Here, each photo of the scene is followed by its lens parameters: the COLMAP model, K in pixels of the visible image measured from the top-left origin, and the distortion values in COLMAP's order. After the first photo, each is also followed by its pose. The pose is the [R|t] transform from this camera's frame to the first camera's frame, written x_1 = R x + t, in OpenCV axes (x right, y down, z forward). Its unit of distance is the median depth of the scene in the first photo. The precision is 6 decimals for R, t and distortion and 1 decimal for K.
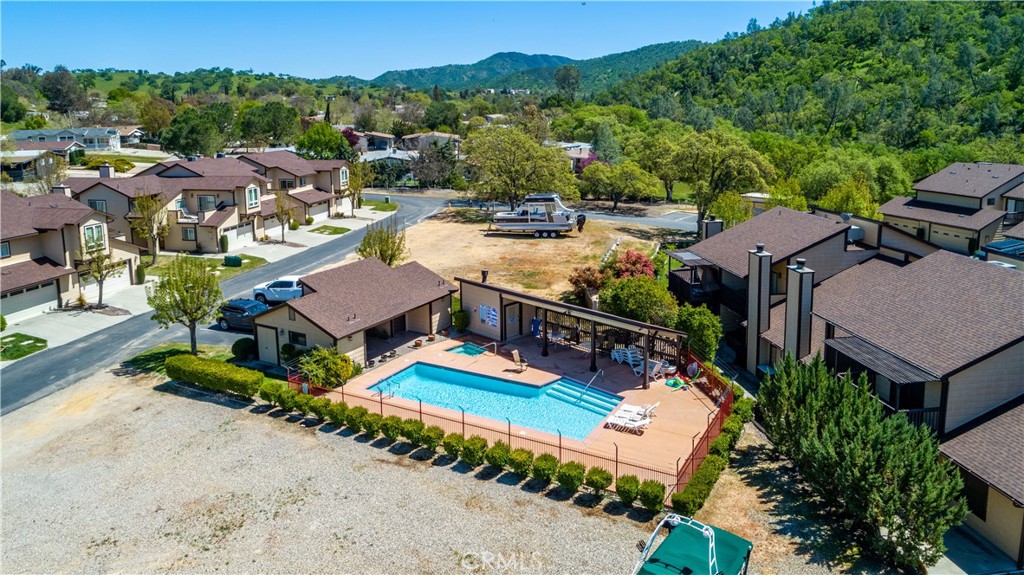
lens RADIAL K [[723.2, 0, 512.0], [0, 723.2, 287.5], [0, 0, 1]] dist [0.005328, 0.004104]
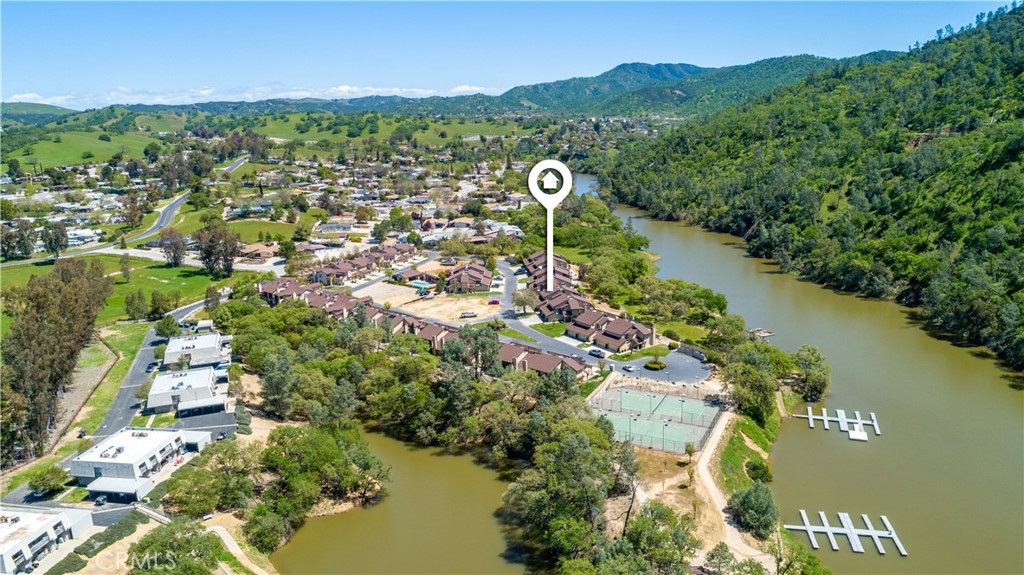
lens RADIAL K [[723.2, 0, 512.0], [0, 723.2, 287.5], [0, 0, 1]] dist [0.005328, 0.004104]
pose [[0.984537, 0.019665, -0.174068, 0.025884], [-0.020912, 0.999767, -0.005334, 0.002015], [0.173923, 0.008891, 0.984719, -0.075140]]
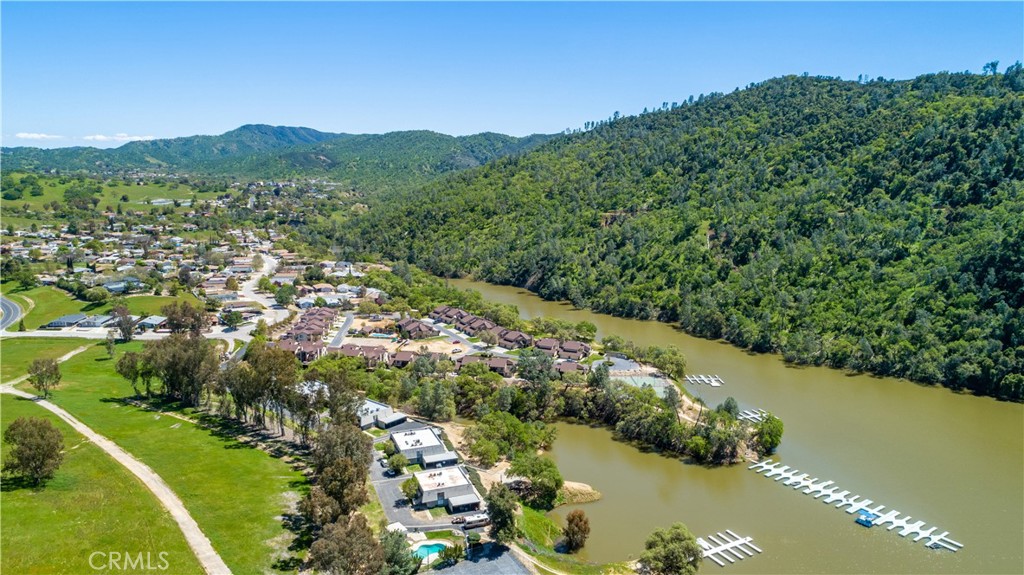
lens RADIAL K [[691.2, 0, 512.0], [0, 691.2, 287.5], [0, 0, 1]] dist [0.000093, -0.000688]
pose [[0.939213, -0.047165, 0.340081, -0.017869], [0.072826, 0.995348, -0.063084, 0.002223], [-0.335523, 0.084016, 0.938278, -0.102808]]
